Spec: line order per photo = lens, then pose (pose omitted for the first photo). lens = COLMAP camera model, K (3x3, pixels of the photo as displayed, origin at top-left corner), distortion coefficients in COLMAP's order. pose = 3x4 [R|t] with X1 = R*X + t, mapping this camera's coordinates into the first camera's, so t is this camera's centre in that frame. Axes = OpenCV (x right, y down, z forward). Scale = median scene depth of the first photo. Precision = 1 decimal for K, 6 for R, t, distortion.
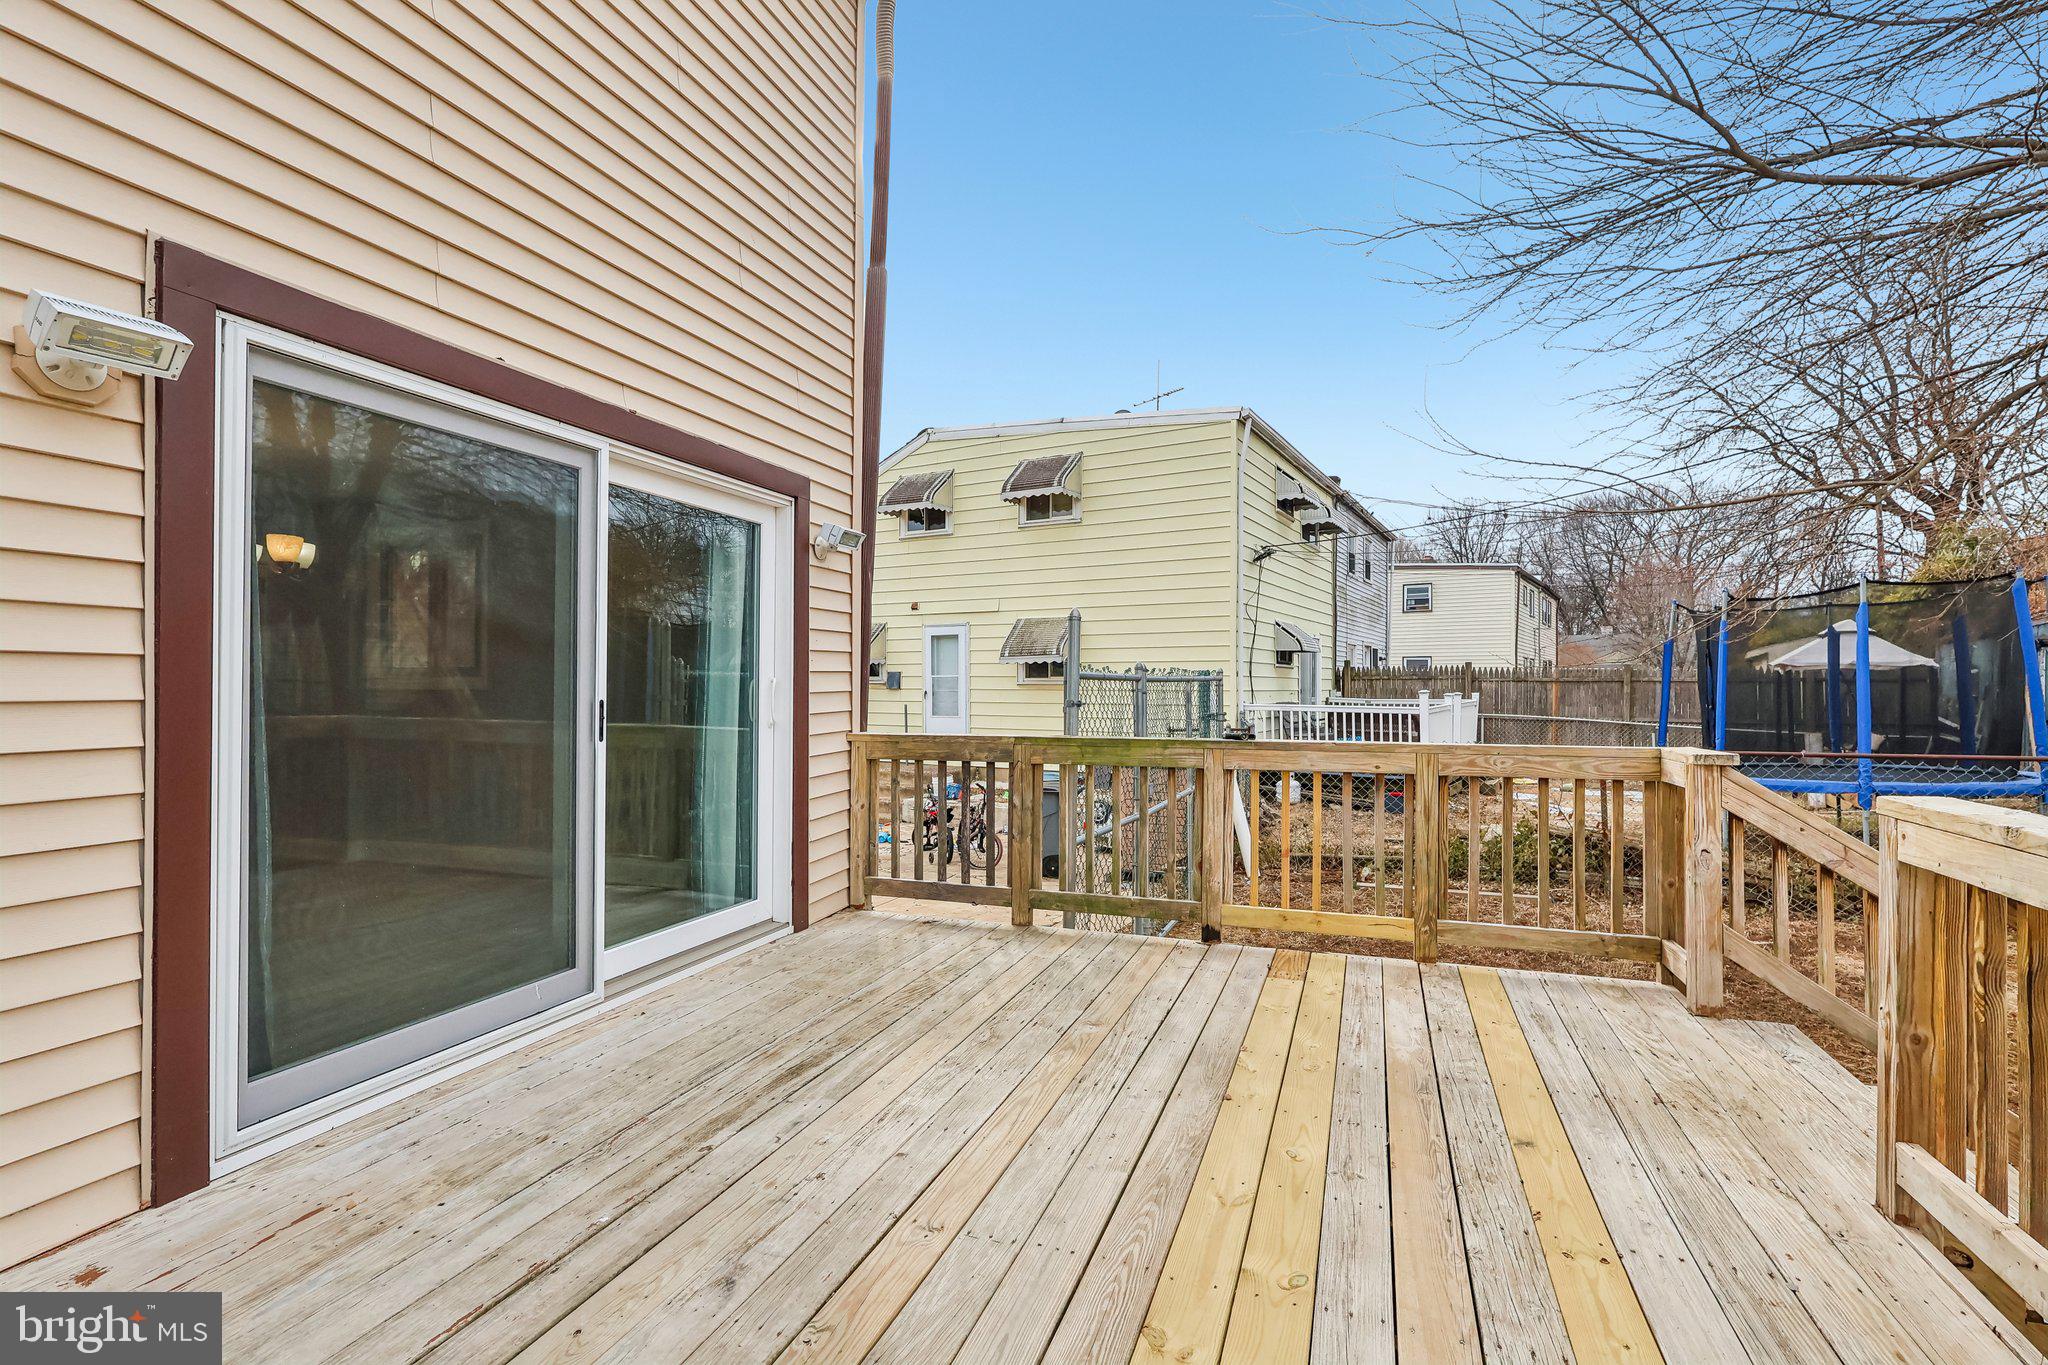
lens RADIAL K [[948.6, 0, 1024.0], [0, 948.6, 682.5], [0, 0, 1]] dist [-0.000475, 0.000096]
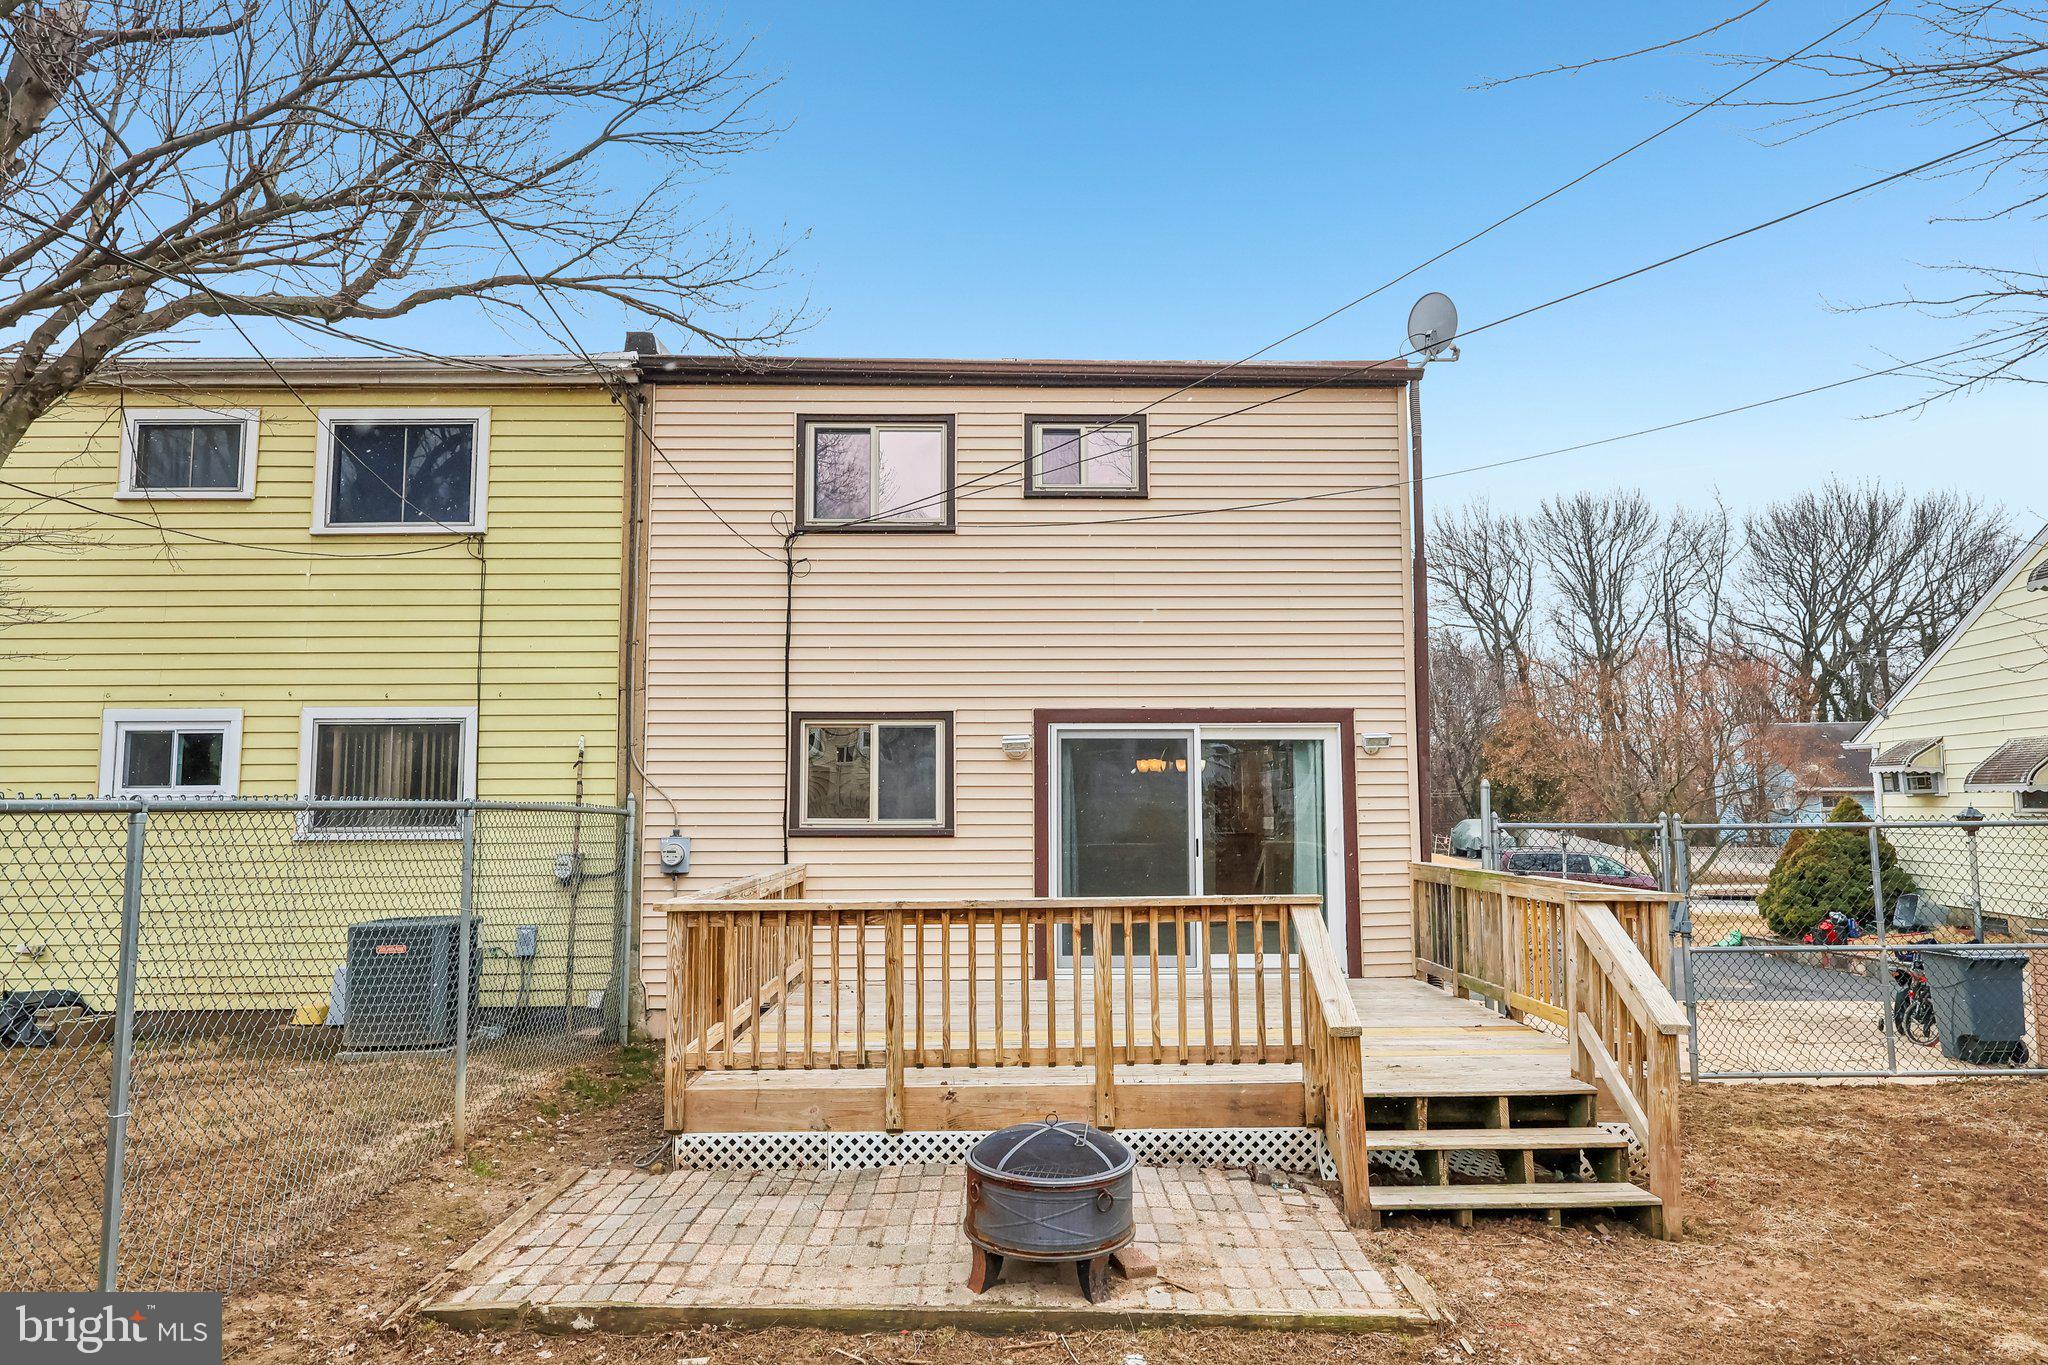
lens RADIAL K [[1238.4, 0, 1024.0], [0, 1238.4, 682.5], [0, 0, 1]] dist [0.008059, 0.001319]
pose [[0.348672, -0.096055, -0.932310, 0.533246], [0.008246, 0.995010, -0.099431, -0.014802], [0.937209, 0.026981, 0.347724, -0.105442]]
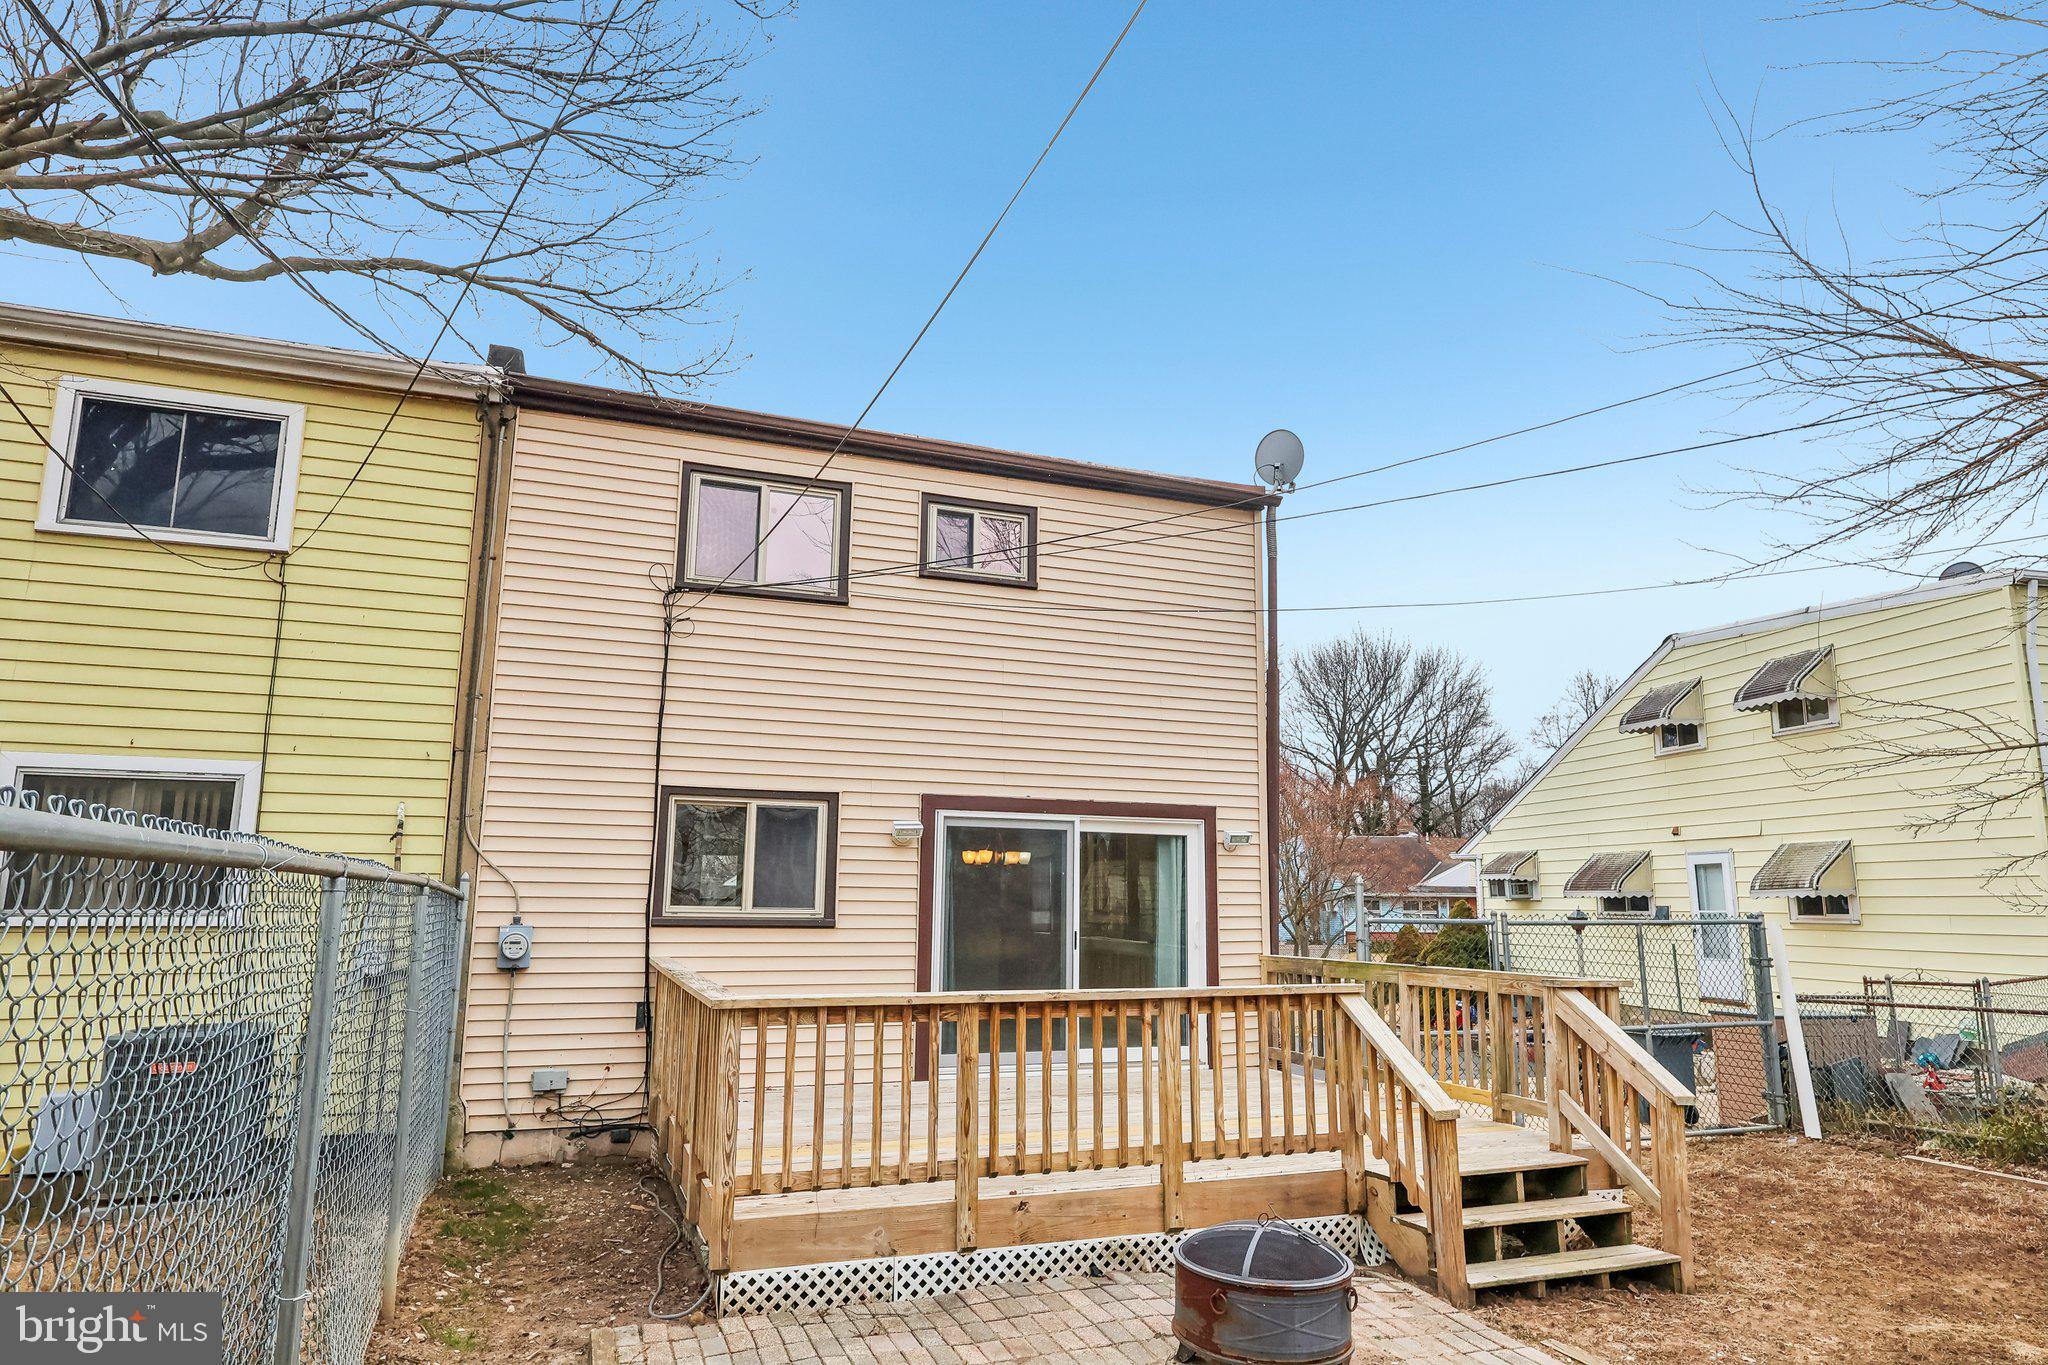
lens RADIAL K [[1238.4, 0, 1024.0], [0, 1238.4, 682.5], [0, 0, 1]] dist [0.008059, 0.001319]
pose [[0.647729, -0.129909, -0.750713, 0.428795], [-0.005752, 0.984493, -0.175327, -0.011134], [0.761849, 0.117883, 0.636938, -0.255243]]
